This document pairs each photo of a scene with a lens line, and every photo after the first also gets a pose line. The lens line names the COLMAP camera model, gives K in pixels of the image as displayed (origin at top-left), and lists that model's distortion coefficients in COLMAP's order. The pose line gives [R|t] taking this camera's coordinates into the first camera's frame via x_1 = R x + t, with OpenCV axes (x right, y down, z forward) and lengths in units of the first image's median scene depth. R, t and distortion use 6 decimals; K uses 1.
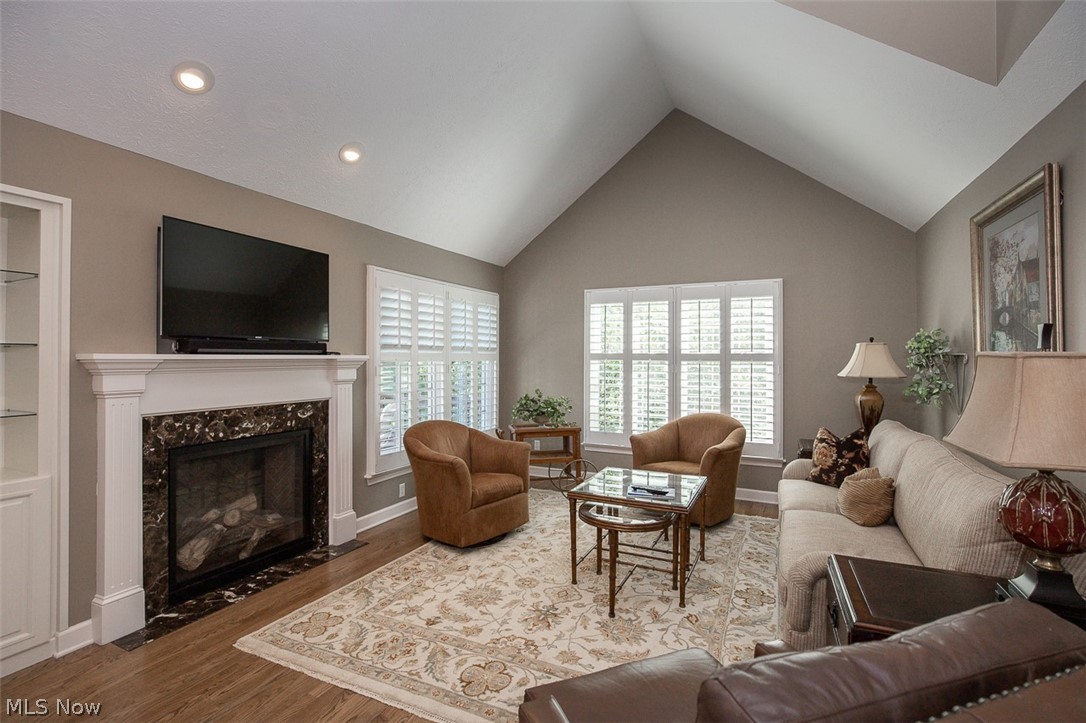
lens RADIAL K [[497.8, 0, 541.1], [0, 497.8, 351.9], [0, 0, 1]] dist [-0.008272, 0.000396]
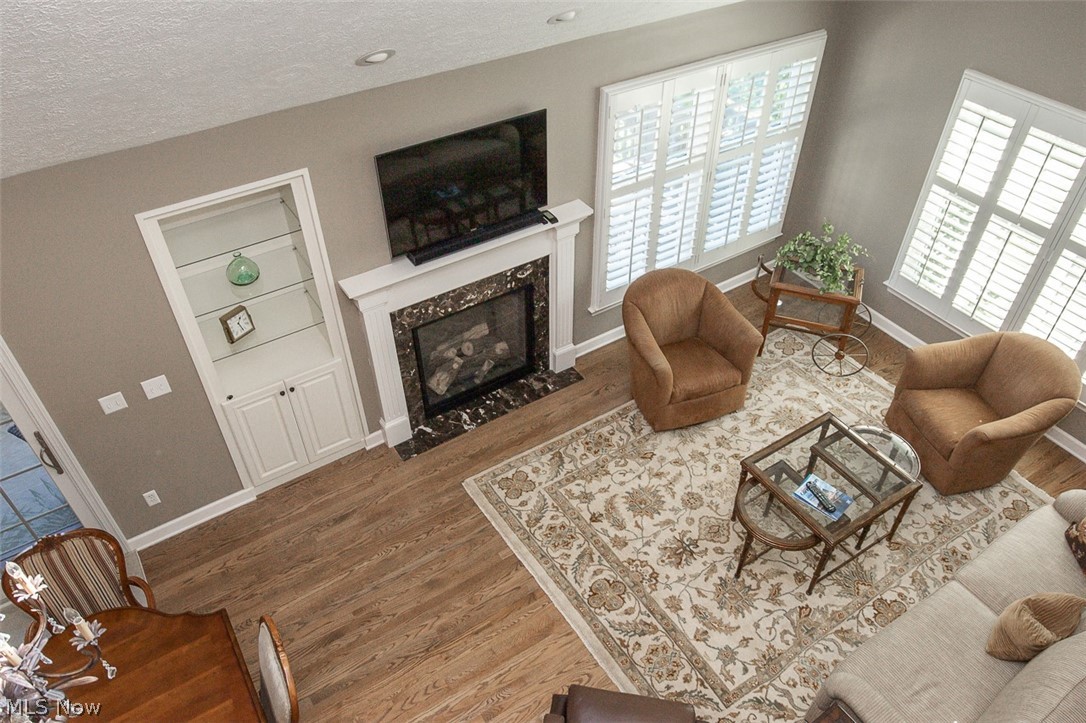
lens RADIAL K [[769.8, 0, 556.9], [0, 769.8, 366.7], [0, 0, 1]] dist [-0.000287, -0.000707]
pose [[0.859402, 0.345027, -0.377340, 0.274261], [-0.000594, 0.738672, 0.674064, -0.964724], [0.511301, -0.579068, 0.635021, -0.050220]]
